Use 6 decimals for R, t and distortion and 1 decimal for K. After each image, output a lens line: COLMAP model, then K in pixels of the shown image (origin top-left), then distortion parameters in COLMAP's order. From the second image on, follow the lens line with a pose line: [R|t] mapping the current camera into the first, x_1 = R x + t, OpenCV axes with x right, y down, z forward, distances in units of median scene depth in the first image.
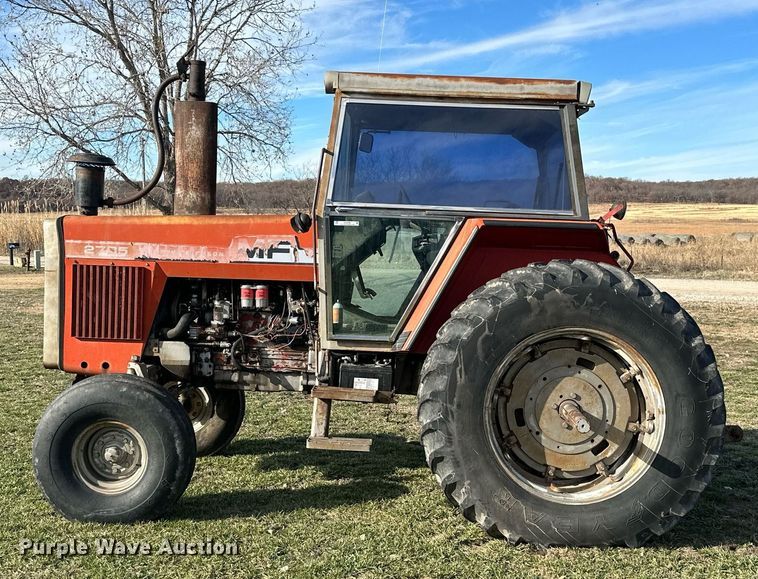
lens RADIAL K [[1016.8, 0, 379.0], [0, 1016.8, 289.5], [0, 0, 1]] dist [0.112341, -0.021990]
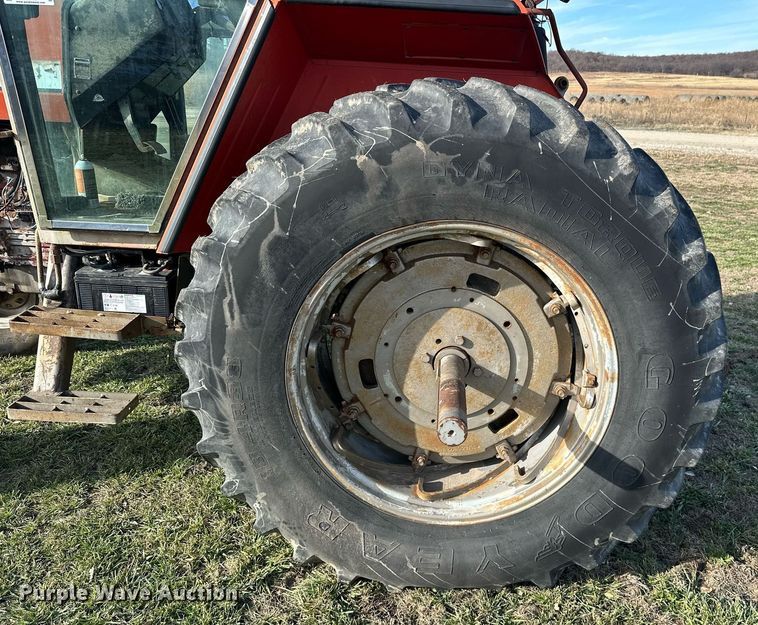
lens RADIAL K [[643.4, 0, 445.7], [0, 643.4, 334.5], [0, 0, 1]] dist [0.123607, -0.248663]
pose [[0.999741, 0.007818, 0.021366, 0.175063], [-0.013704, 0.956571, 0.291177, -0.002420], [-0.018162, -0.291395, 0.956431, 0.660785]]
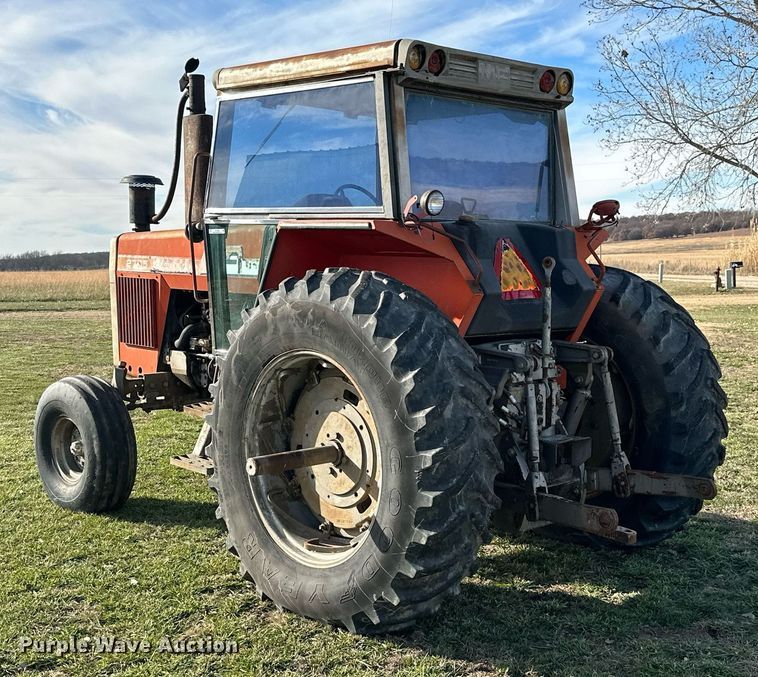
lens RADIAL K [[1099.2, 0, 379.0], [0, 1099.2, 338.5], [0, 0, 1]] dist [0.132591, -0.010180]
pose [[0.691308, 0.036624, -0.721632, 0.843608], [-0.020152, 0.999303, 0.031412, -0.001320], [0.722280, -0.007173, 0.691564, 0.419123]]
